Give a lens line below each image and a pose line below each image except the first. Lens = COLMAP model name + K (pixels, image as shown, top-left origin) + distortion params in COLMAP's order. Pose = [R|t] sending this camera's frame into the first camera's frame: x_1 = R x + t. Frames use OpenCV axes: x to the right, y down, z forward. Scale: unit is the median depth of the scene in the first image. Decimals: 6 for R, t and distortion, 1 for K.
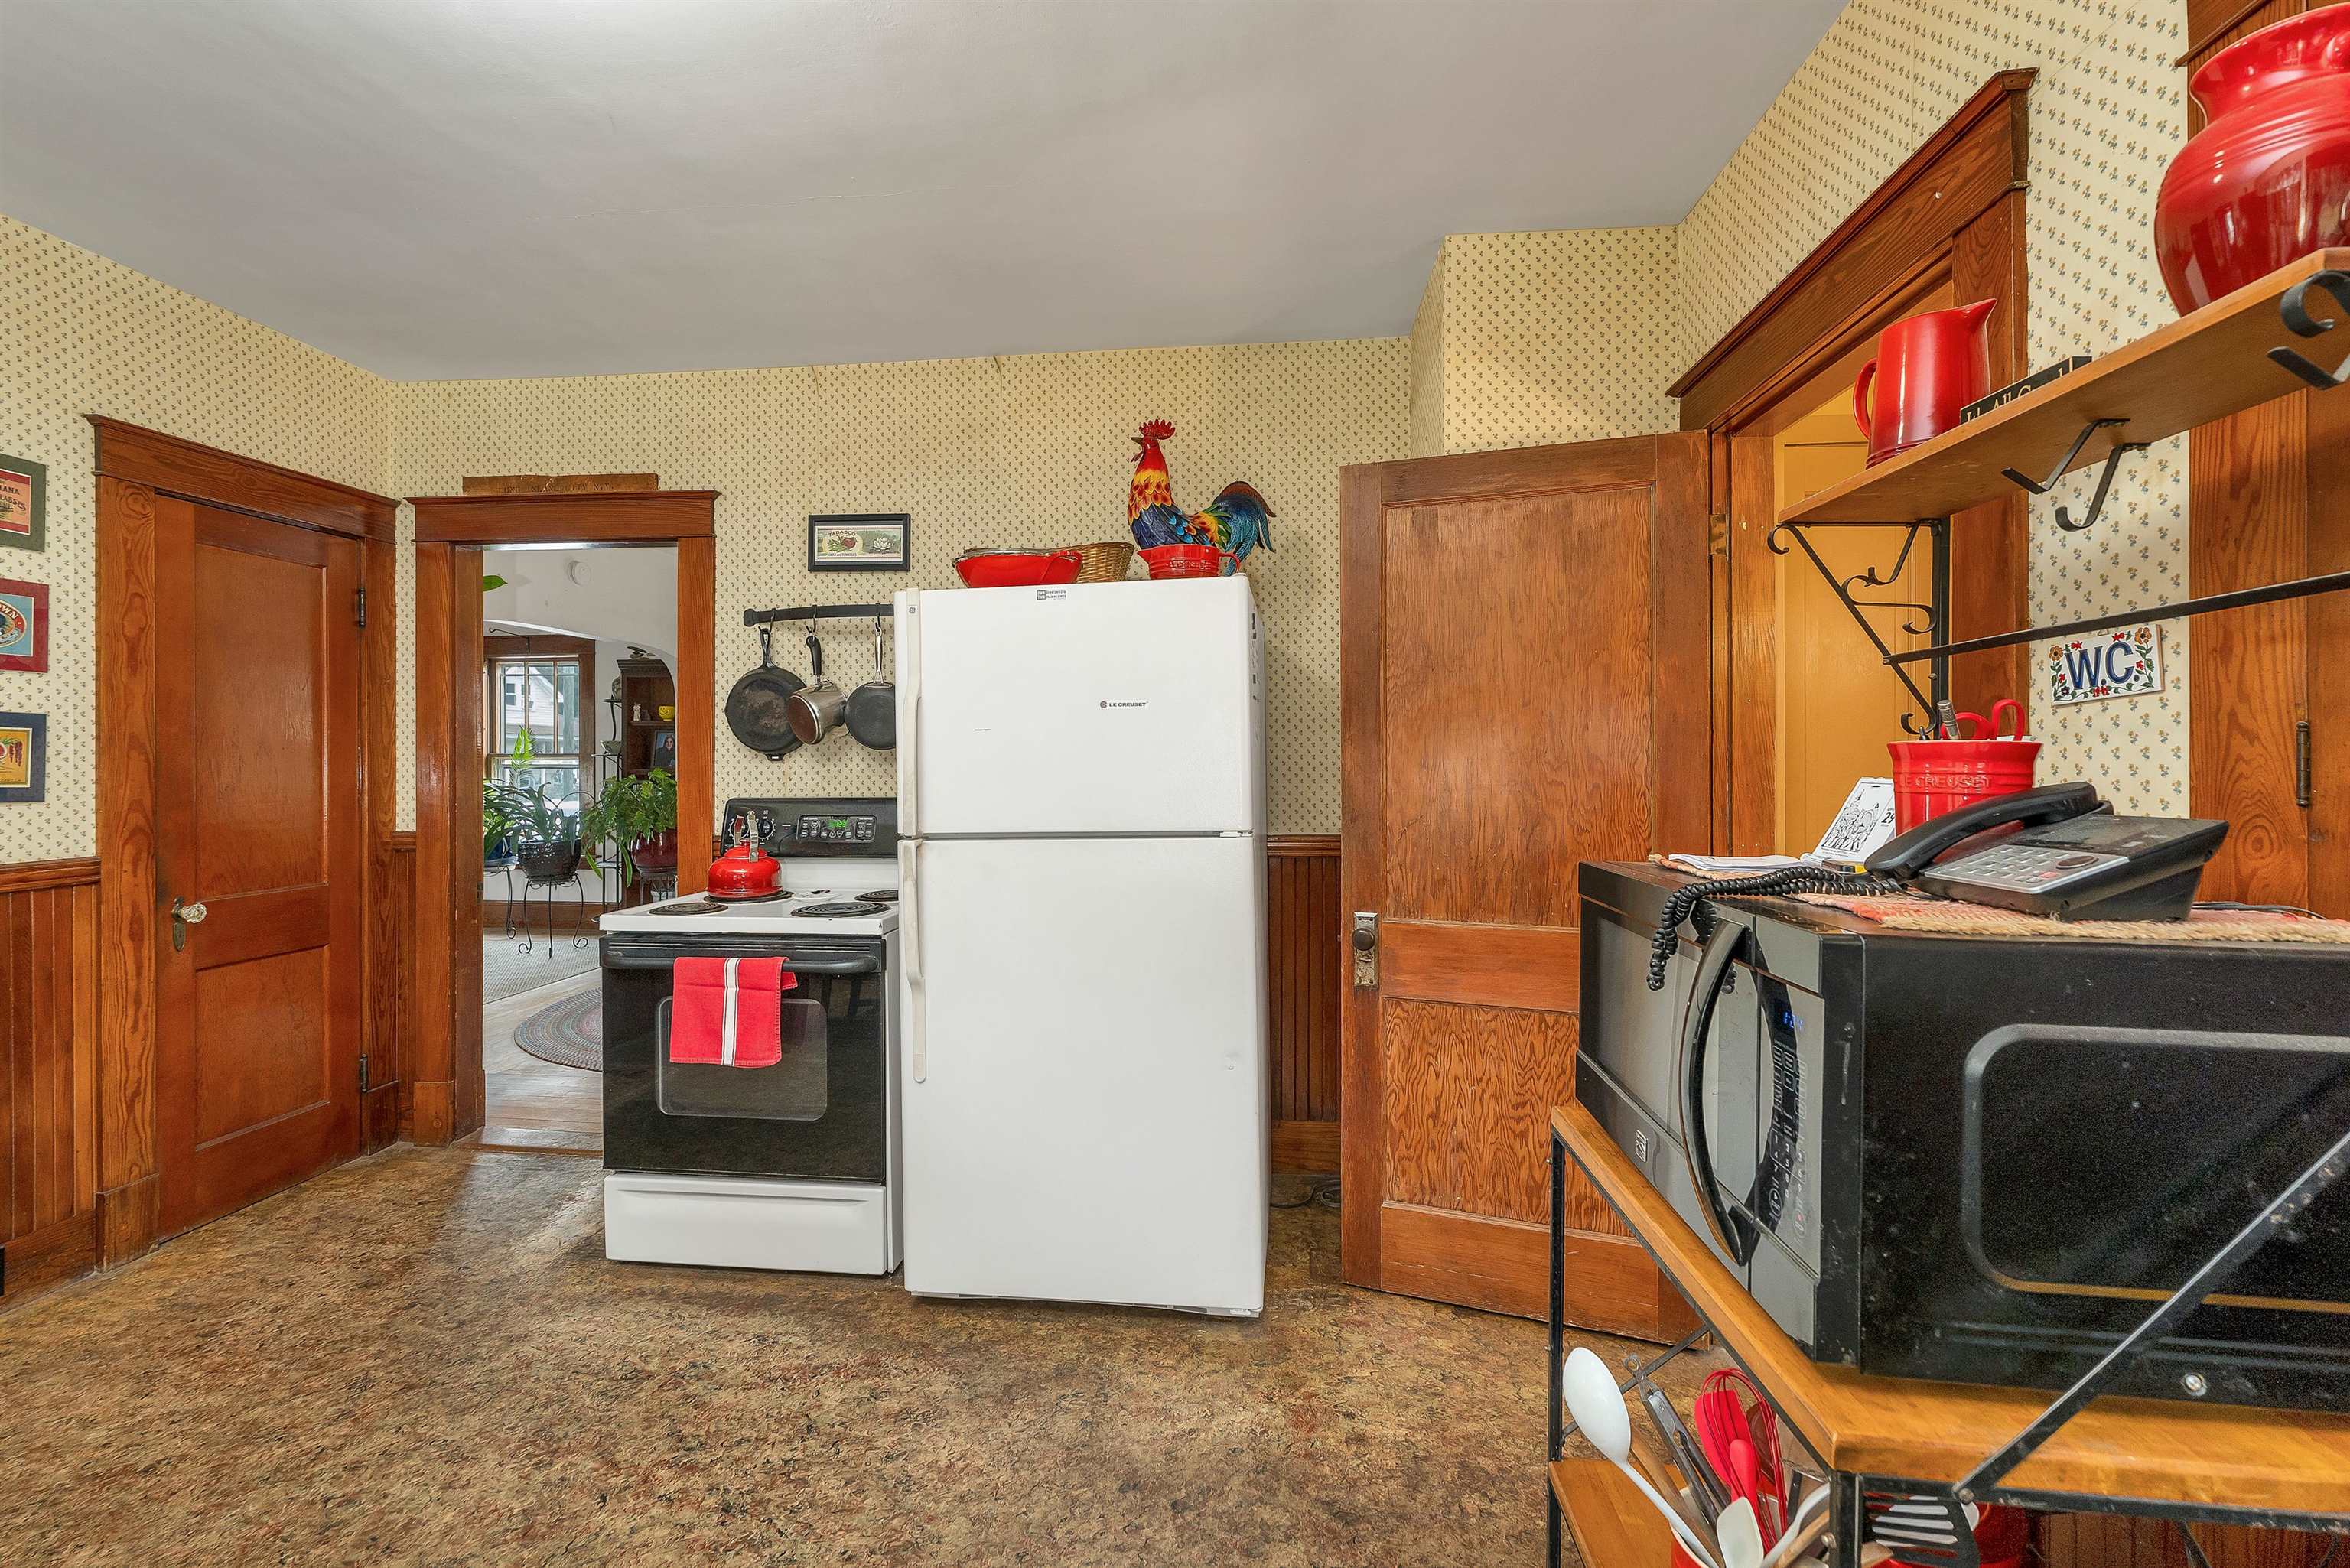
lens RADIAL K [[994.9, 0, 1161.2], [0, 994.9, 763.7], [0, 0, 1]] dist [0.001220, 0.000155]
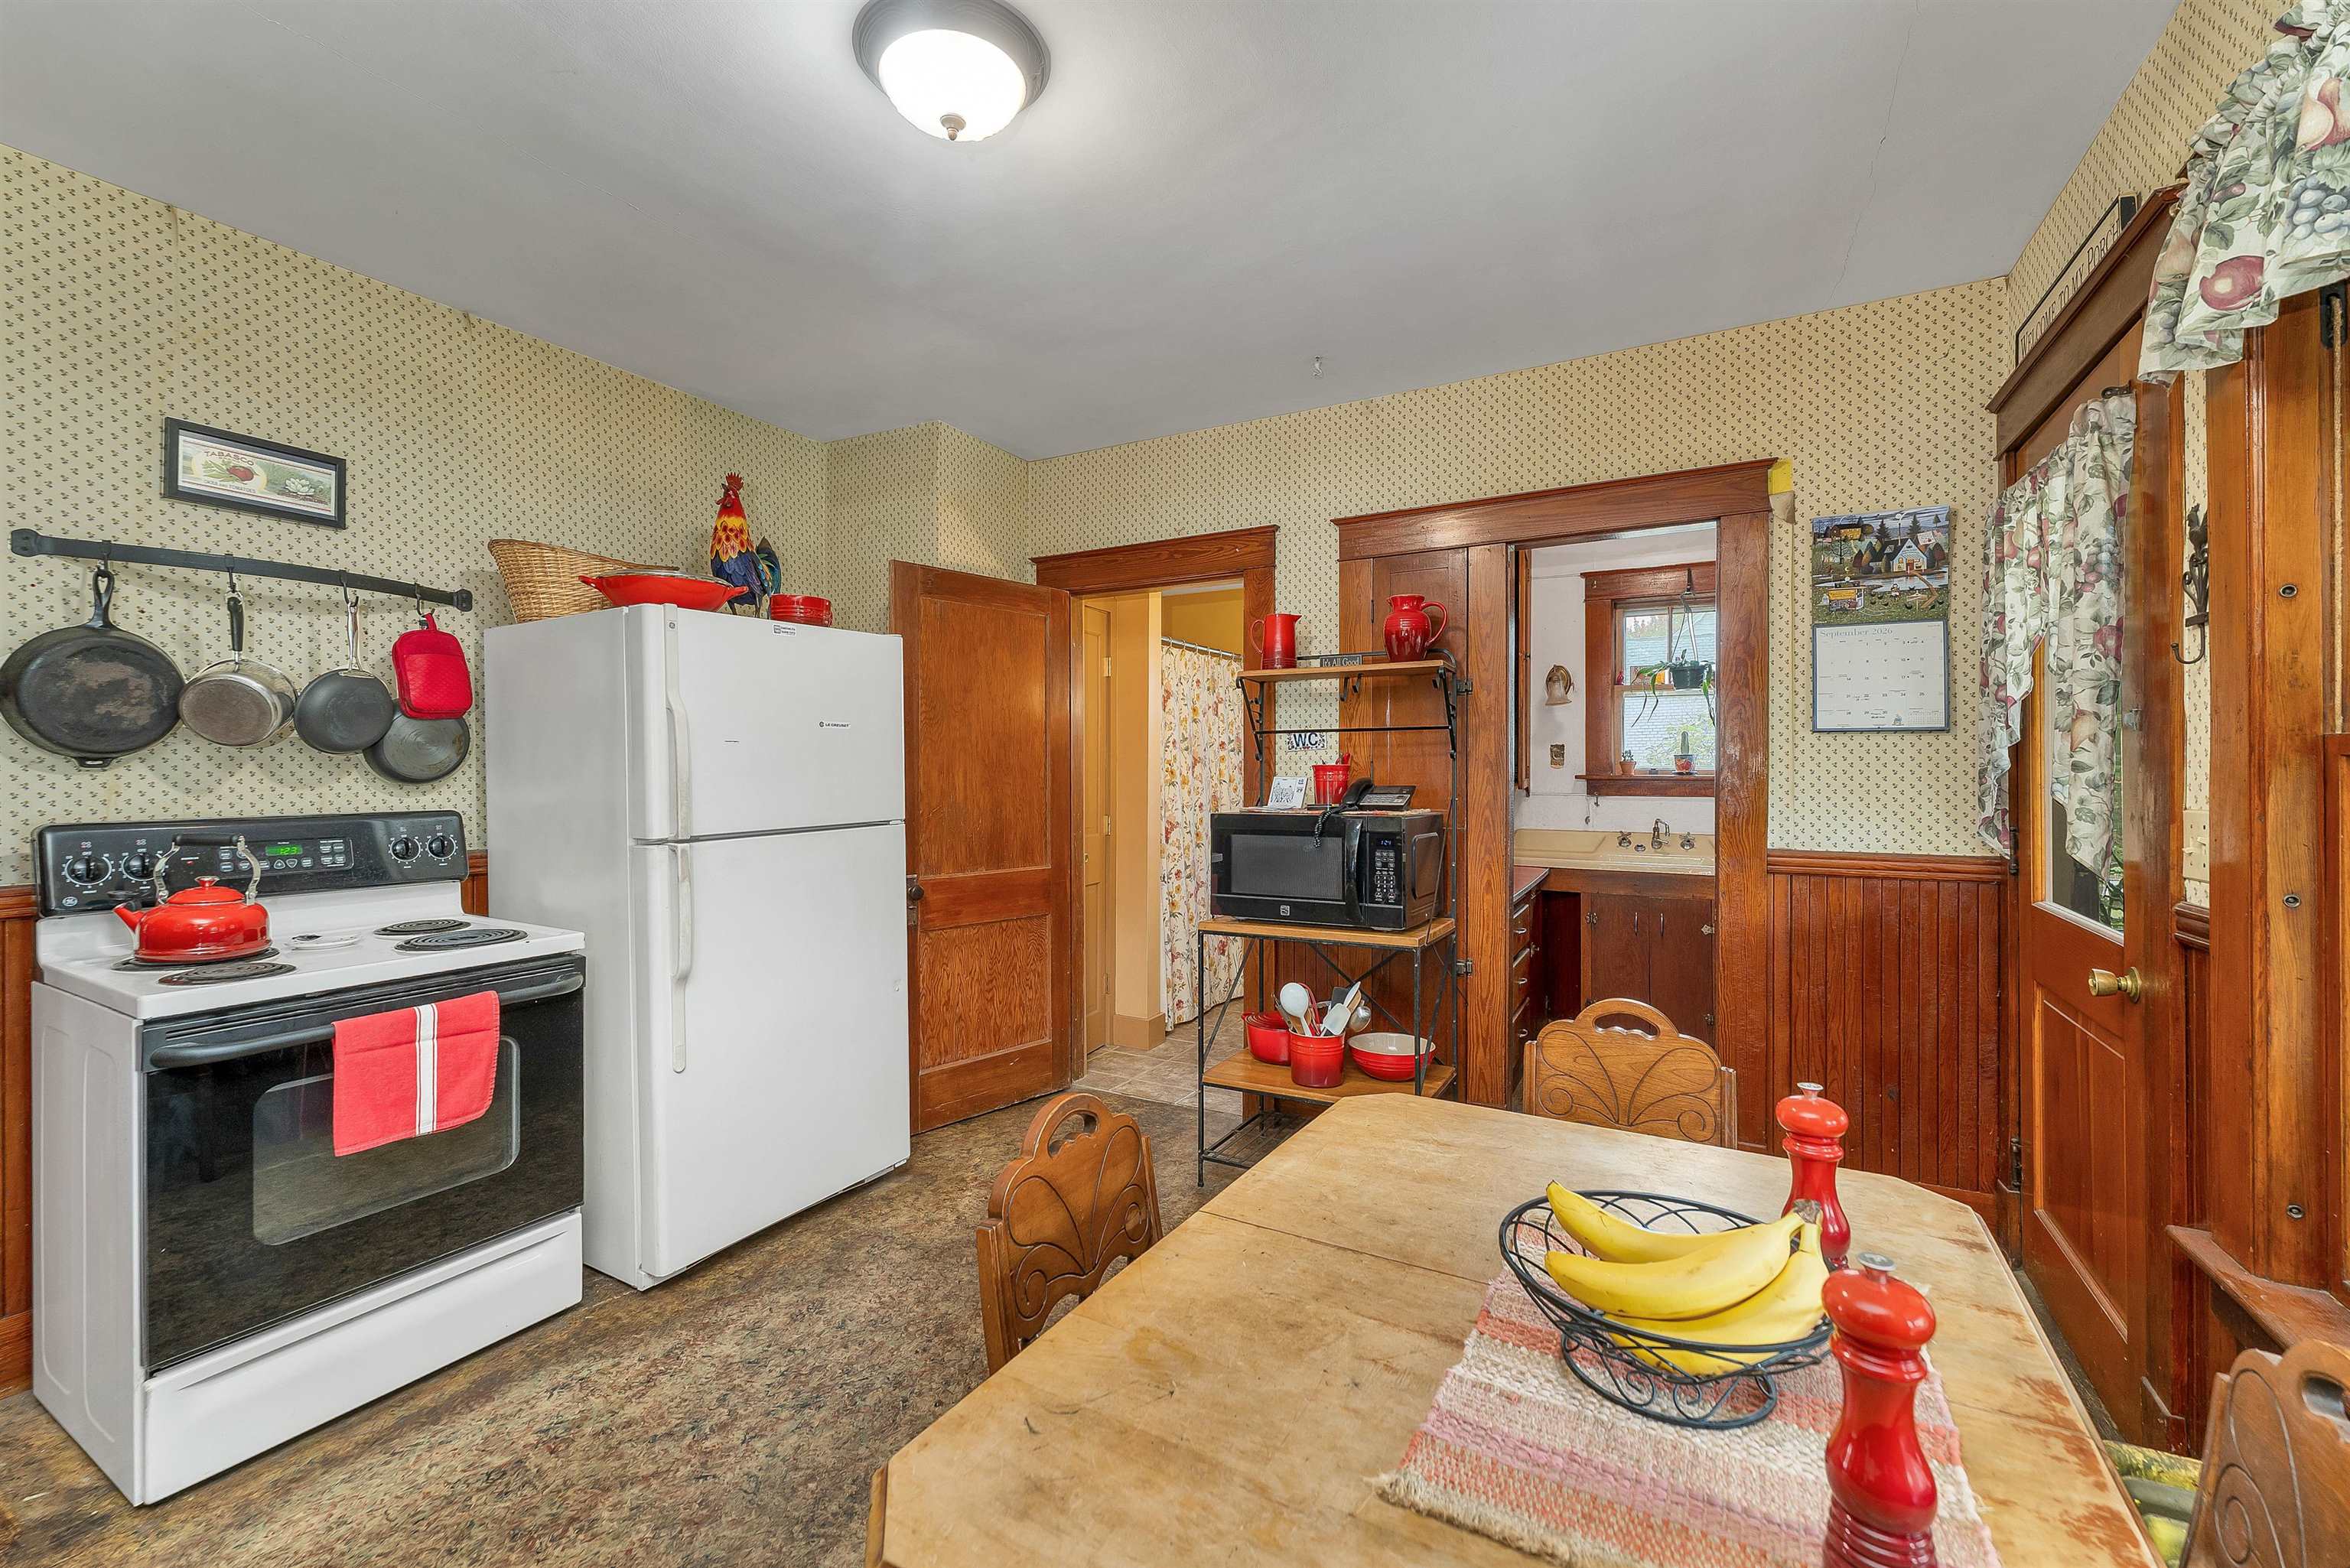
lens RADIAL K [[994.9, 0, 1161.2], [0, 994.9, 763.7], [0, 0, 1]] dist [0.001220, 0.000155]
pose [[0.385261, 0.005760, 0.922790, -0.966875], [-0.001925, 0.999983, -0.005438, -0.003809], [-0.922806, 0.000319, 0.385265, 0.109955]]
